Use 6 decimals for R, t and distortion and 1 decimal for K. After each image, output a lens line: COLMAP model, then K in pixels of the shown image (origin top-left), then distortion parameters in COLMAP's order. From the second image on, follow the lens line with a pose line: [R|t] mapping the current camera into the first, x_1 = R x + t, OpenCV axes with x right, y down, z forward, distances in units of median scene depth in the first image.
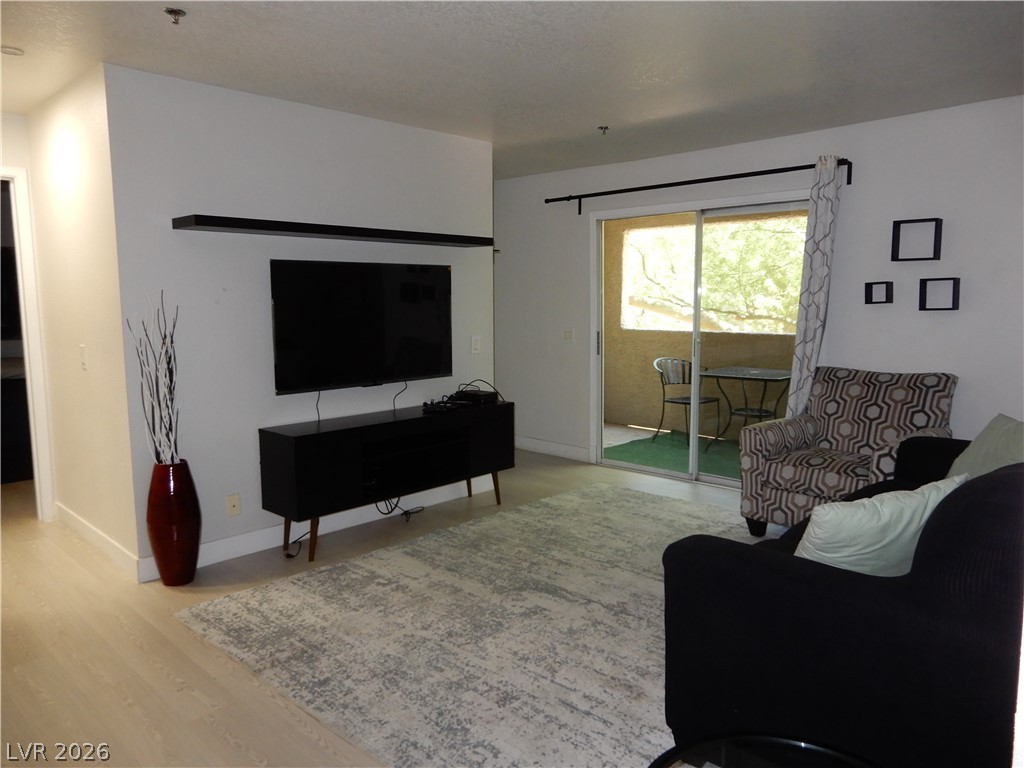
lens RADIAL K [[727.4, 0, 515.2], [0, 727.4, 380.9], [0, 0, 1]] dist [-0.004877, -0.001312]
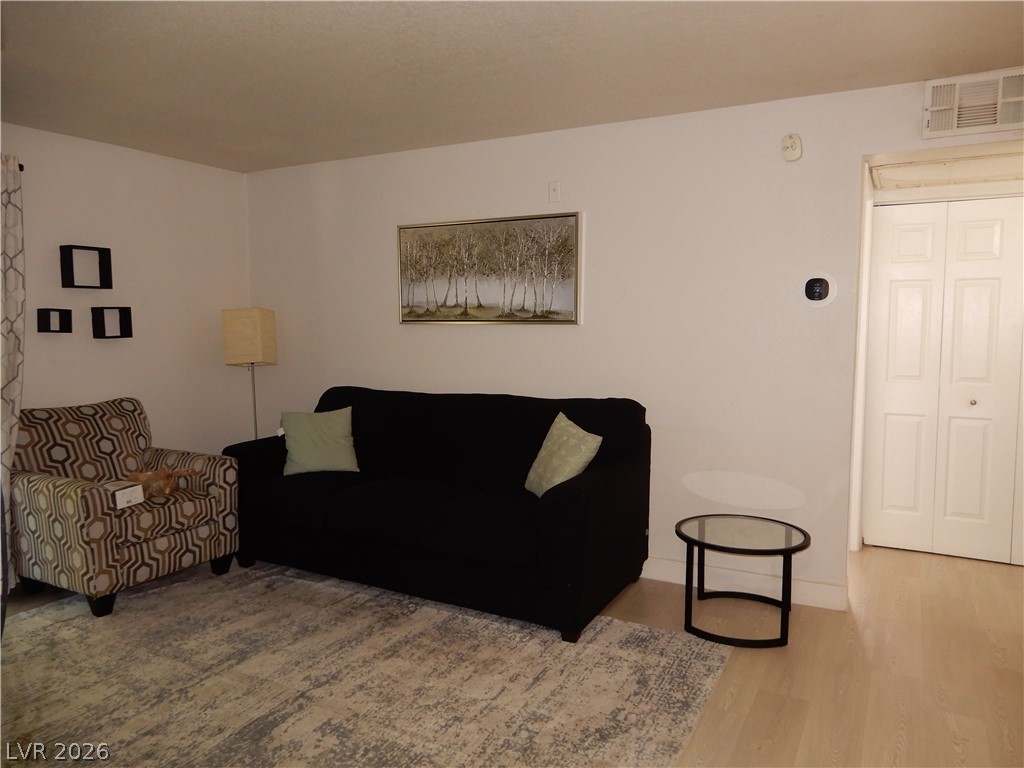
lens RADIAL K [[727.4, 0, 515.2], [0, 727.4, 380.9], [0, 0, 1]] dist [-0.004877, -0.001312]
pose [[-0.272118, -0.075315, 0.959312, -0.580941], [0.118145, 0.986775, 0.110984, -0.087176], [-0.954983, 0.143538, -0.259621, 0.758025]]
